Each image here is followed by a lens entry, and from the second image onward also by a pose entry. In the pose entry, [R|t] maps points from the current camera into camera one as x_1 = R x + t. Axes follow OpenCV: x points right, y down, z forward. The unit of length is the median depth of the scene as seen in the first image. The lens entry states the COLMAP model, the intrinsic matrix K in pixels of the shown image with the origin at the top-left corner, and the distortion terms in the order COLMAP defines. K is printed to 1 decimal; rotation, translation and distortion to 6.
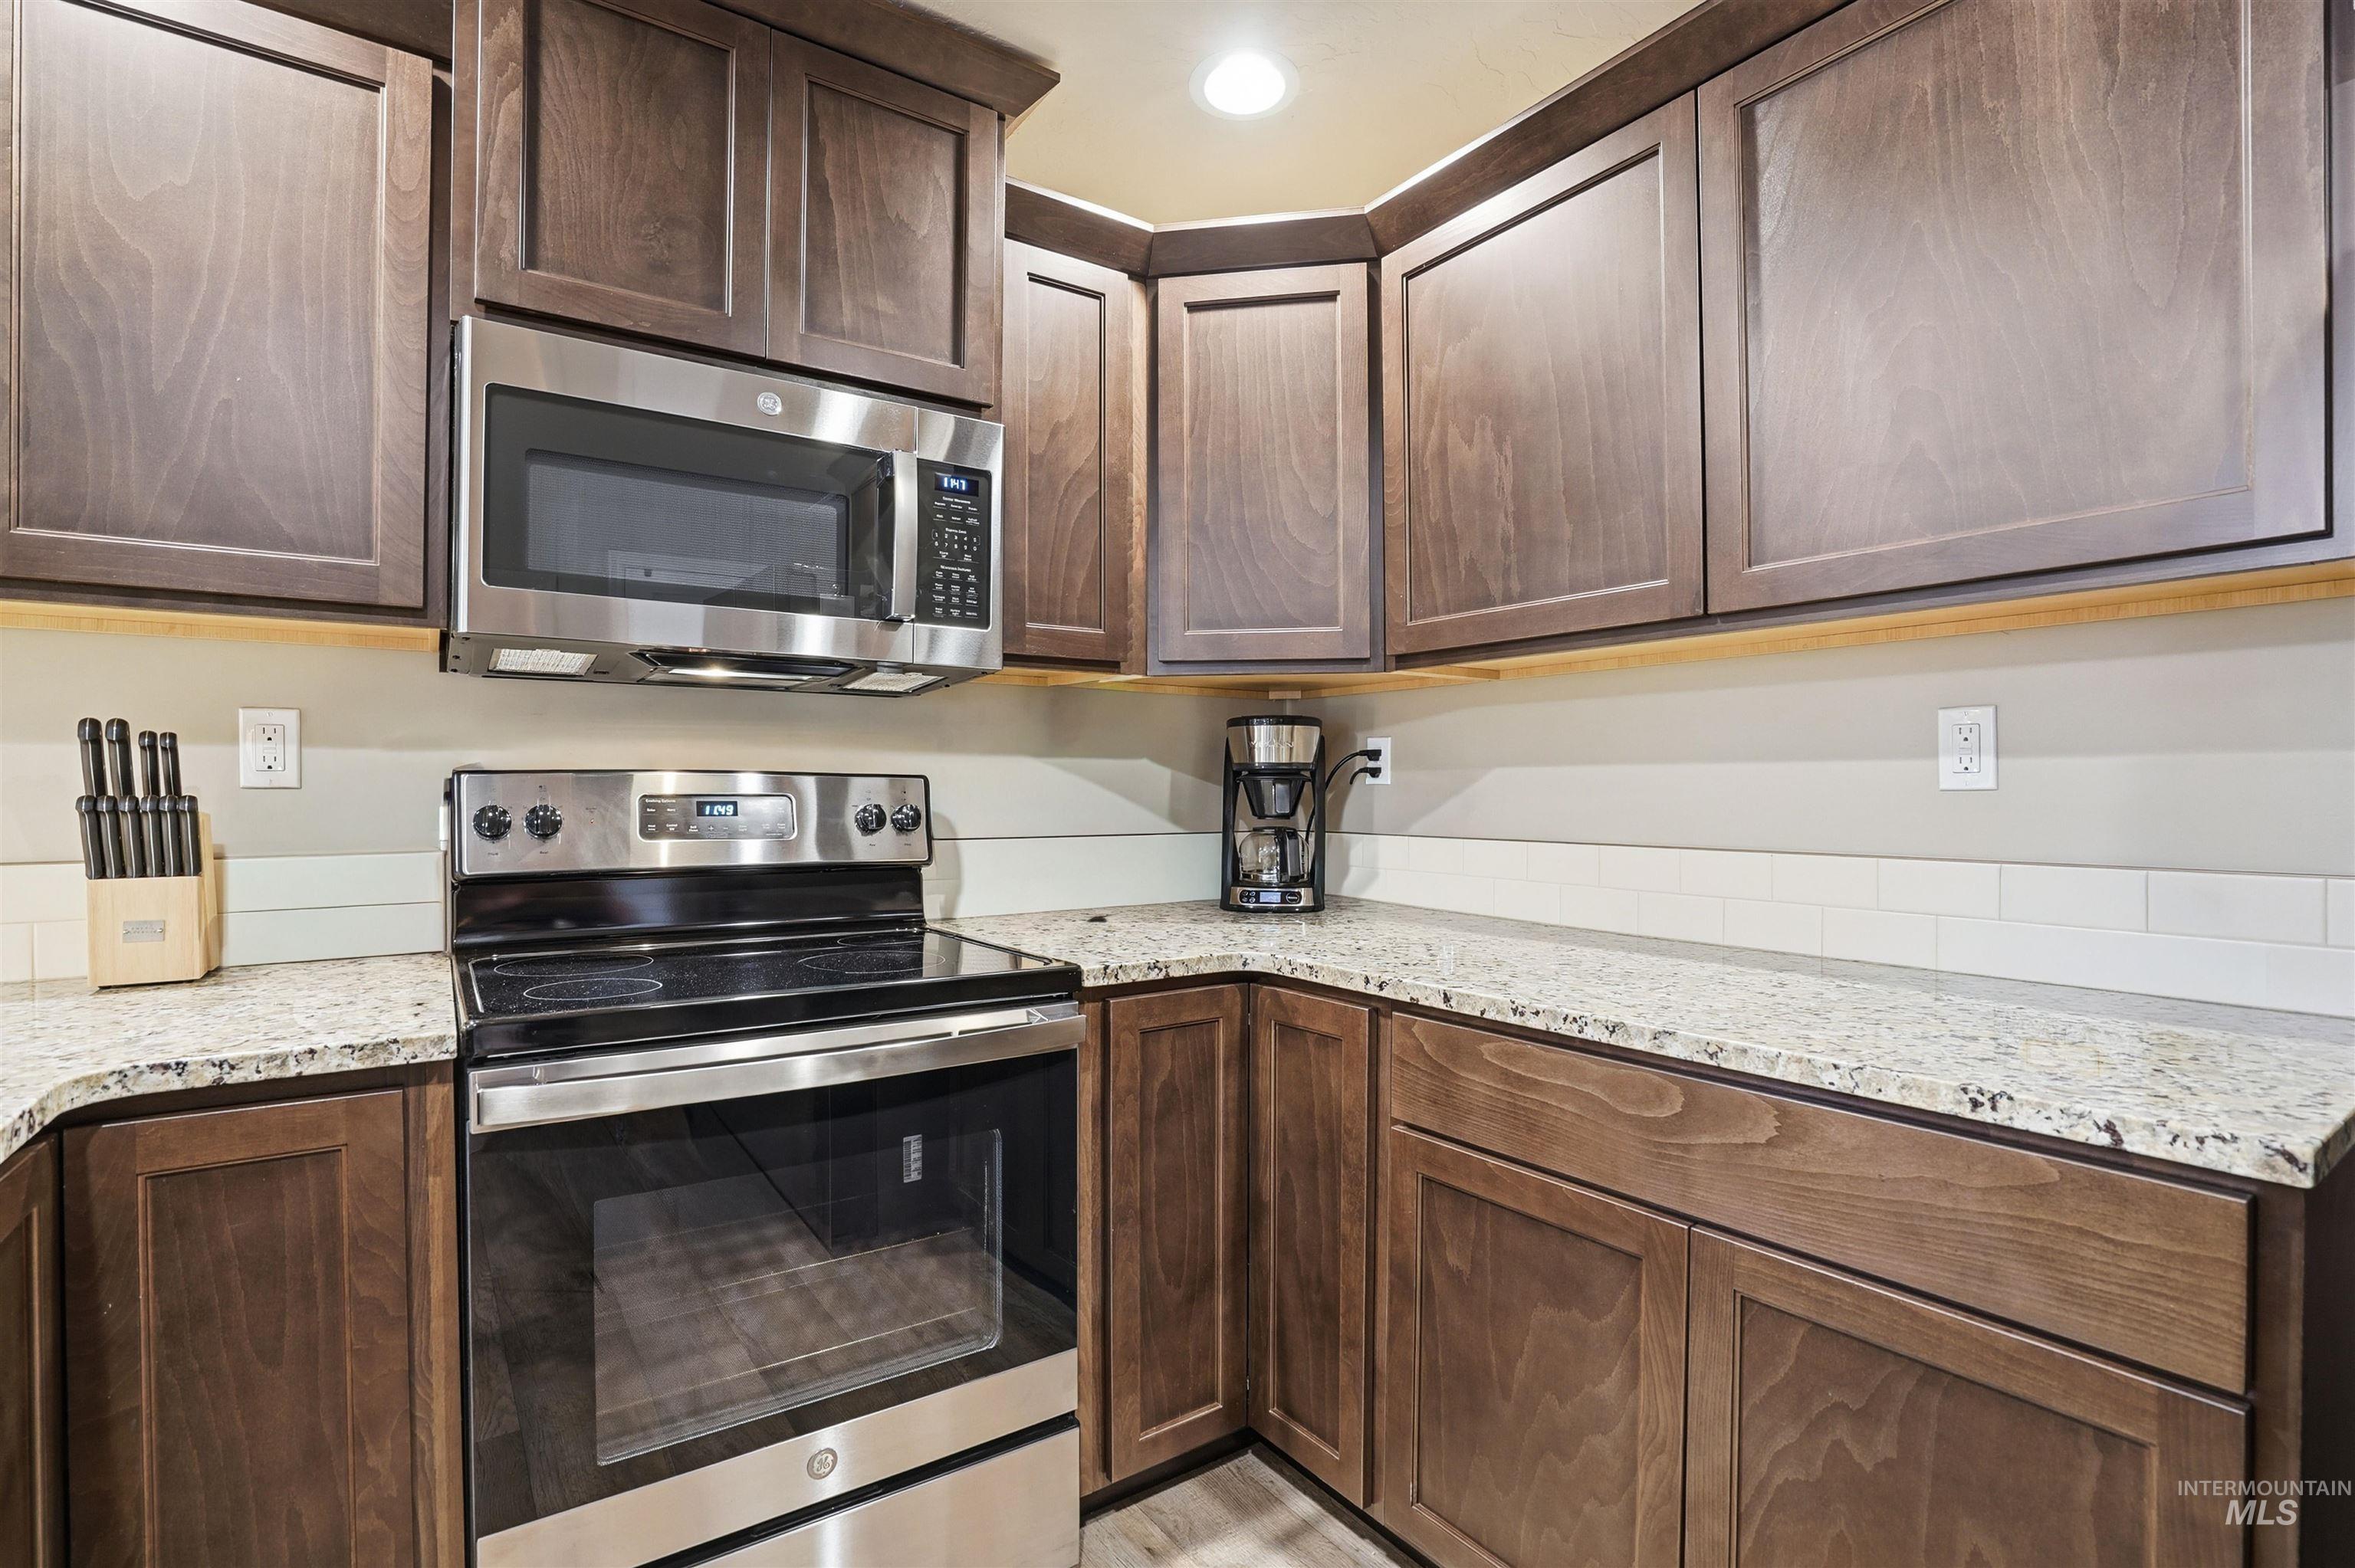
lens RADIAL K [[1100.1, 0, 1166.5], [0, 1100.1, 792.6], [0, 0, 1]] dist [-0.068764, 0.030757]
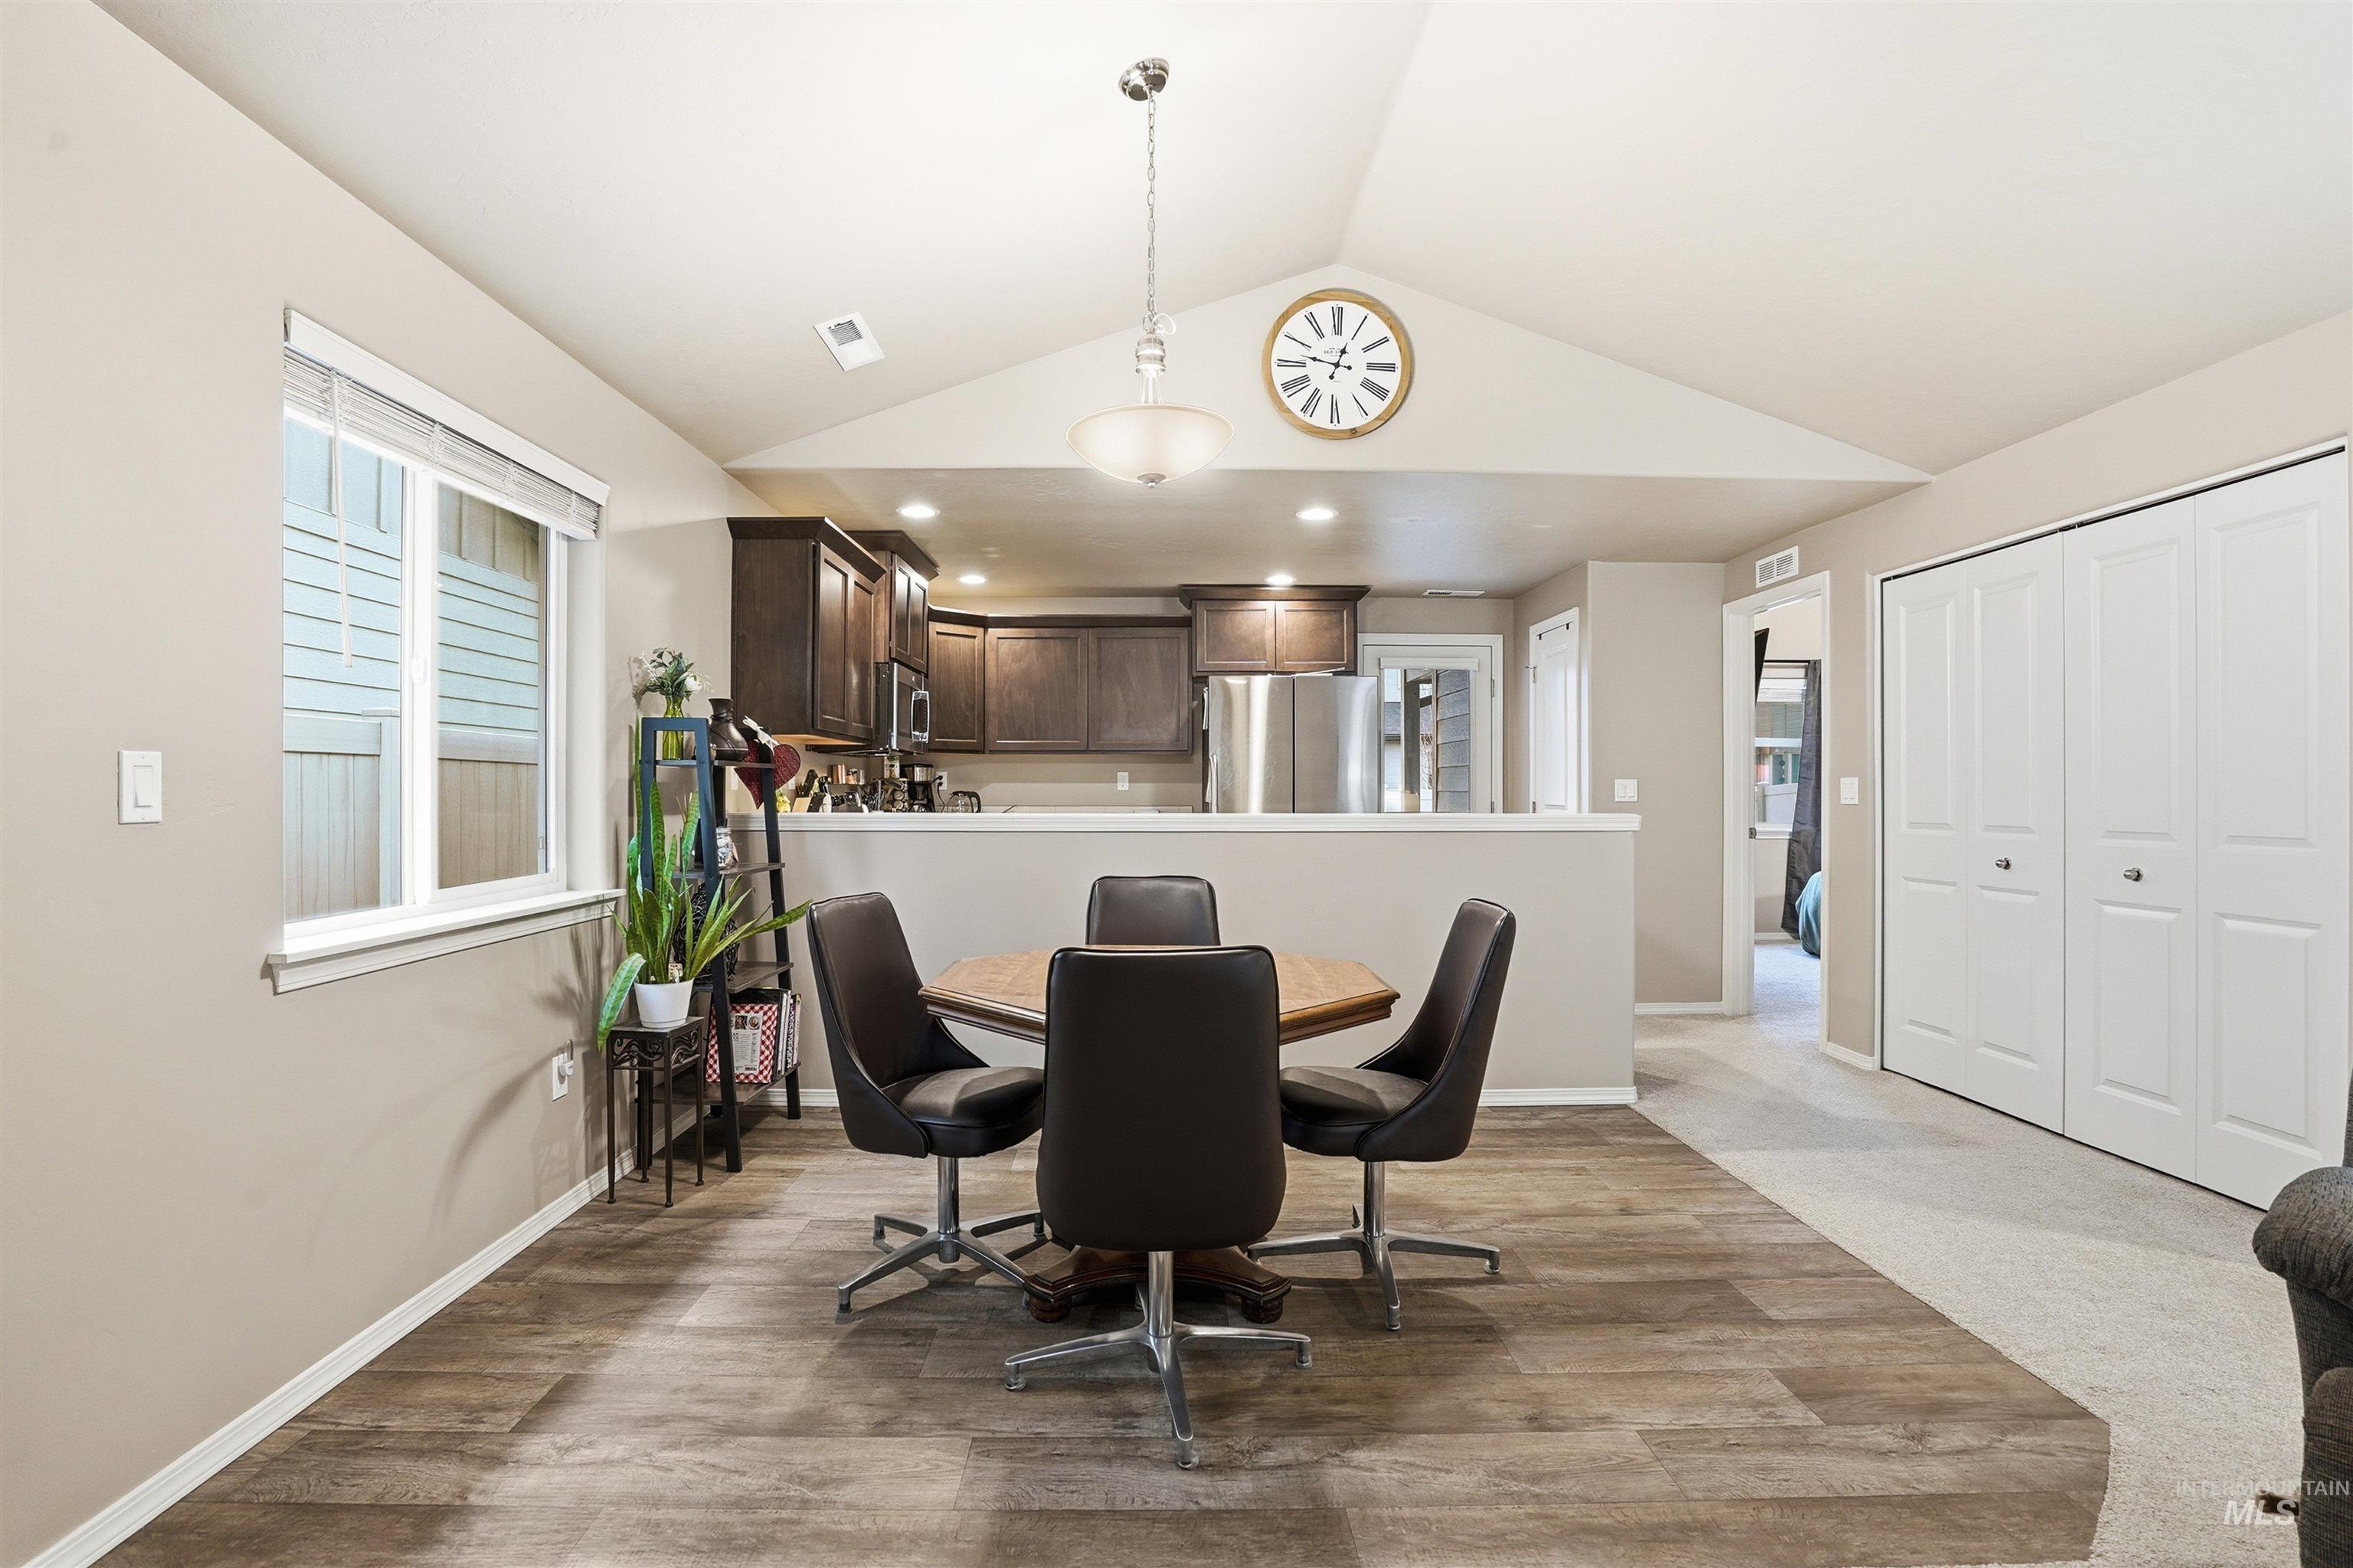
lens RADIAL K [[1099.4, 0, 1165.5], [0, 1099.4, 792.6], [0, 0, 1]] dist [-0.068764, 0.030757]
pose [[0.564133, -0.000435, 0.825684, -2.678326], [0.001029, 0.999999, -0.000177, 0.006448], [-0.825683, 0.000949, 0.564133, -1.575602]]
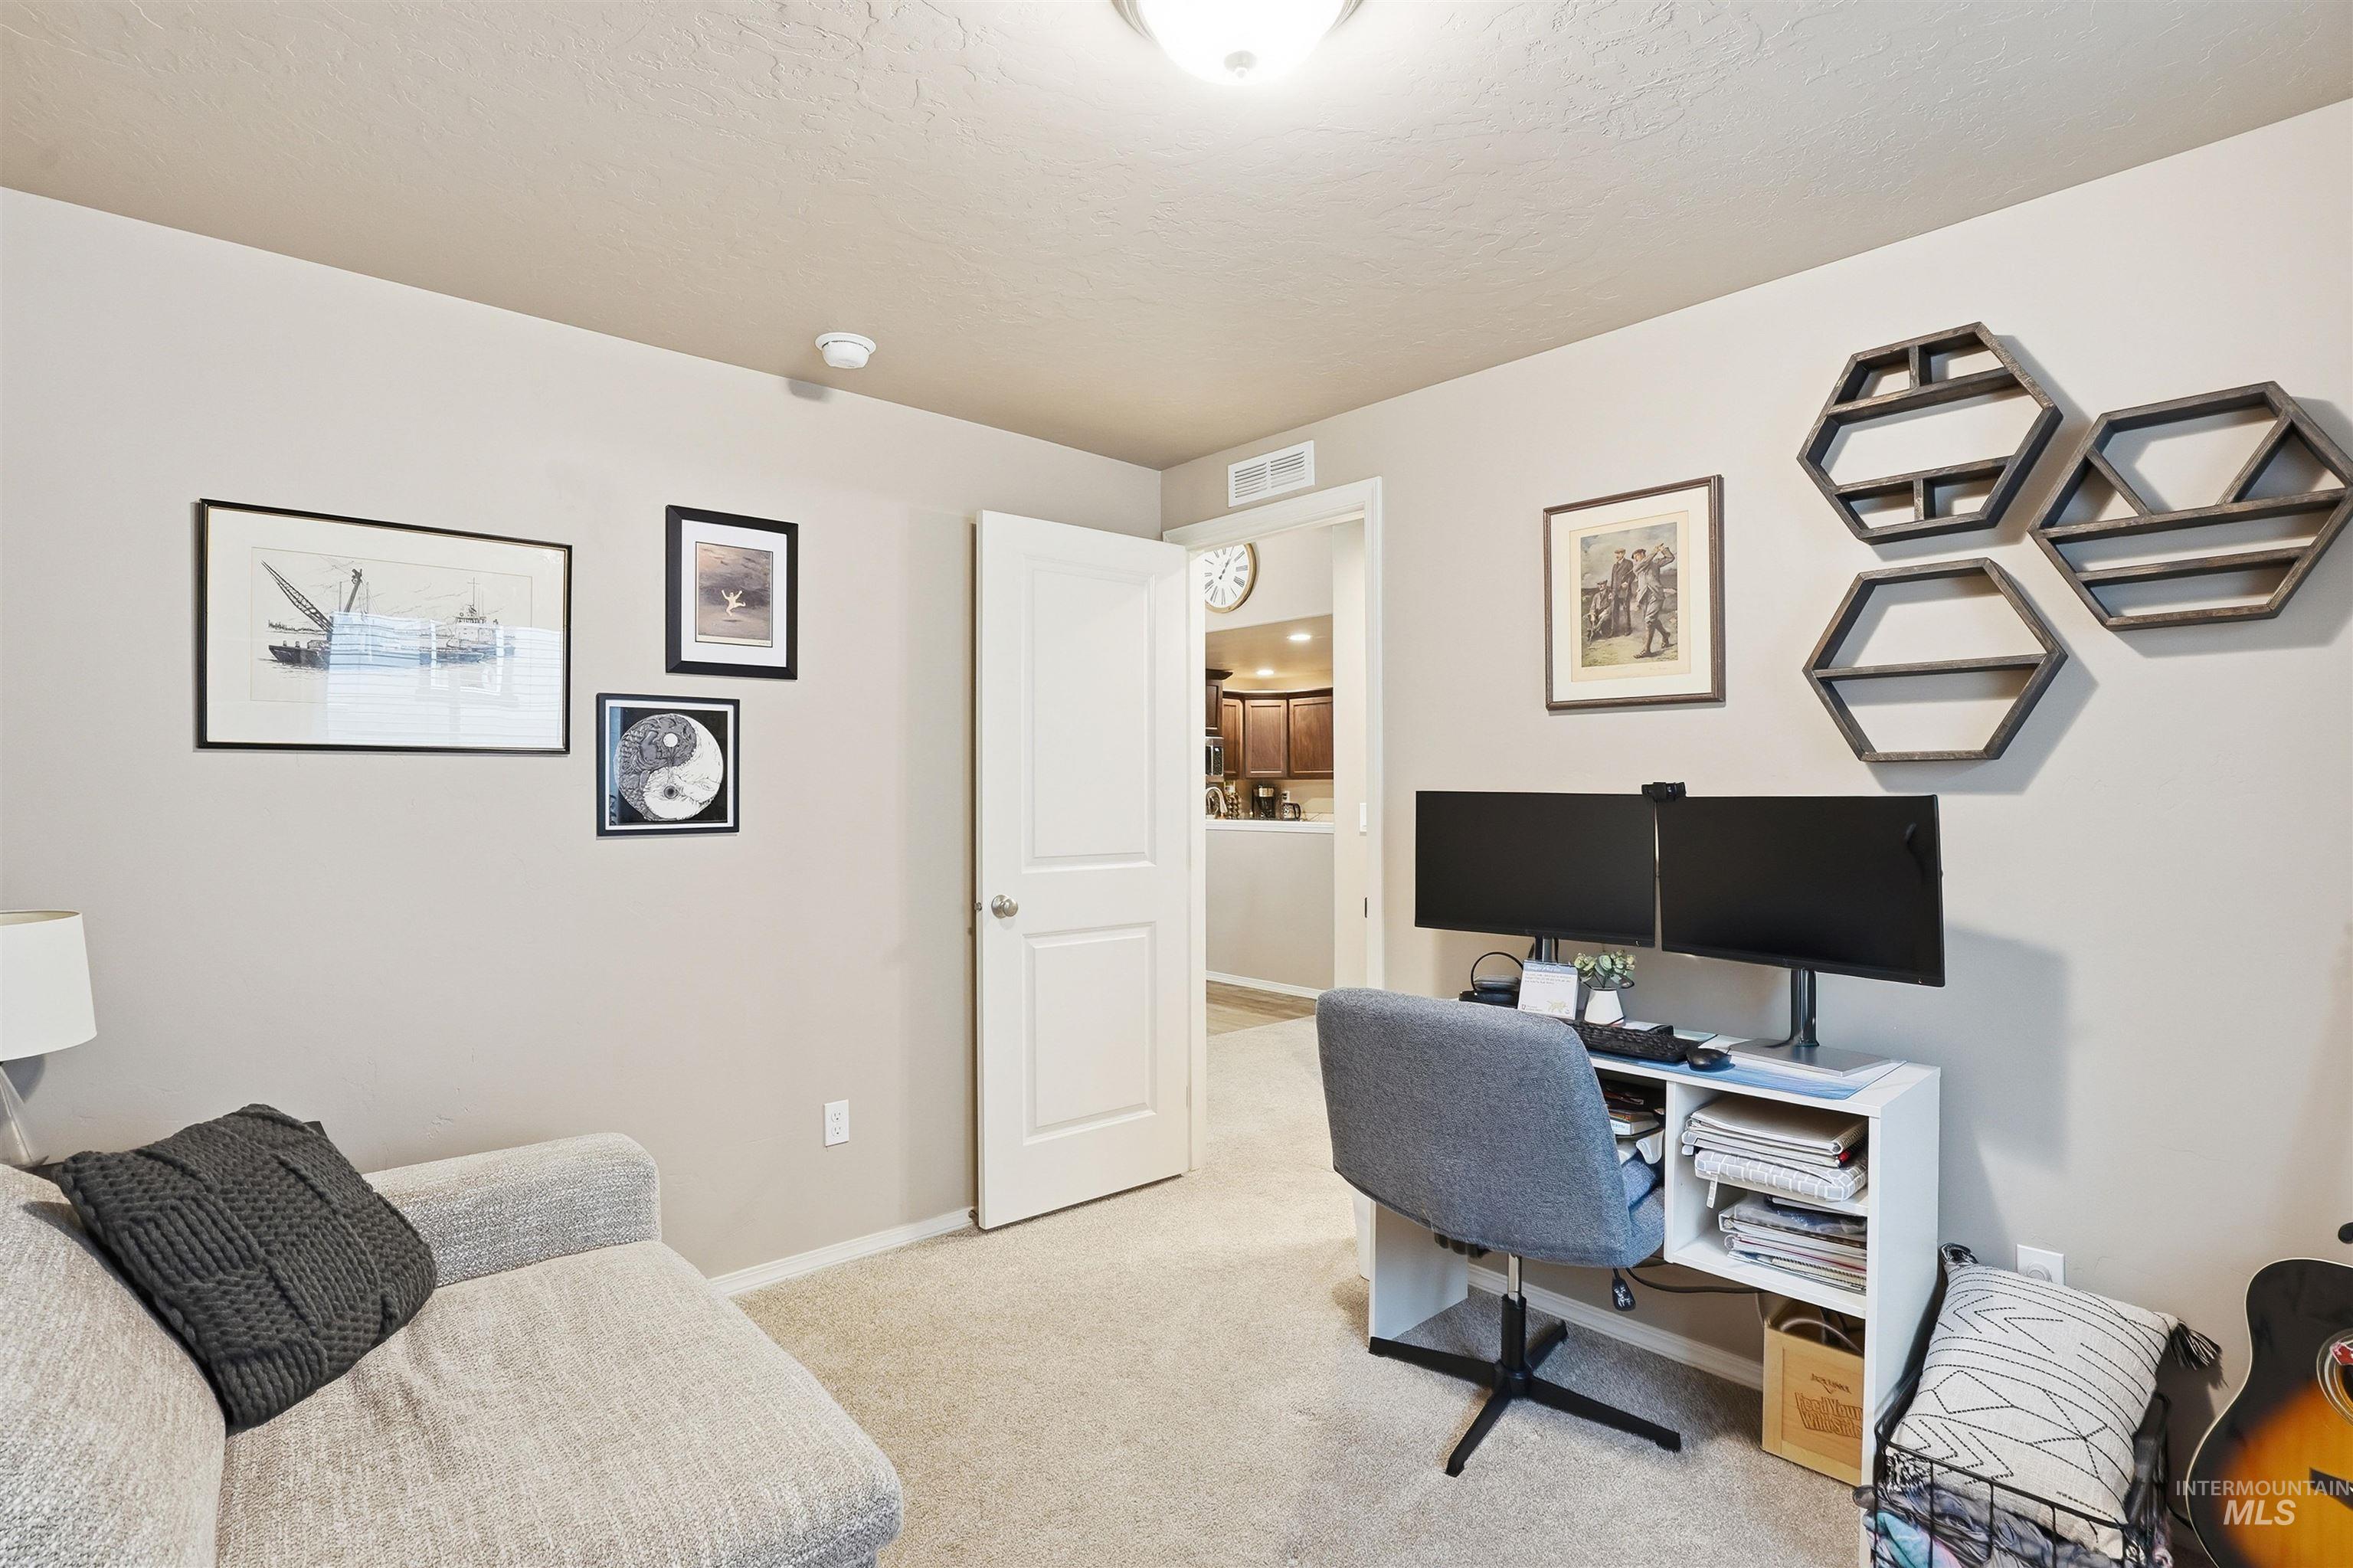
lens RADIAL K [[1120.4, 0, 1143.8], [0, 1120.4, 786.5], [0, 0, 1]] dist [0.000363, -0.000009]
pose [[0.995580, 0.001385, 0.093907, -1.180201], [-0.000602, 0.999965, -0.008361, -0.041833], [-0.093915, 0.008268, 0.995546, -5.046238]]
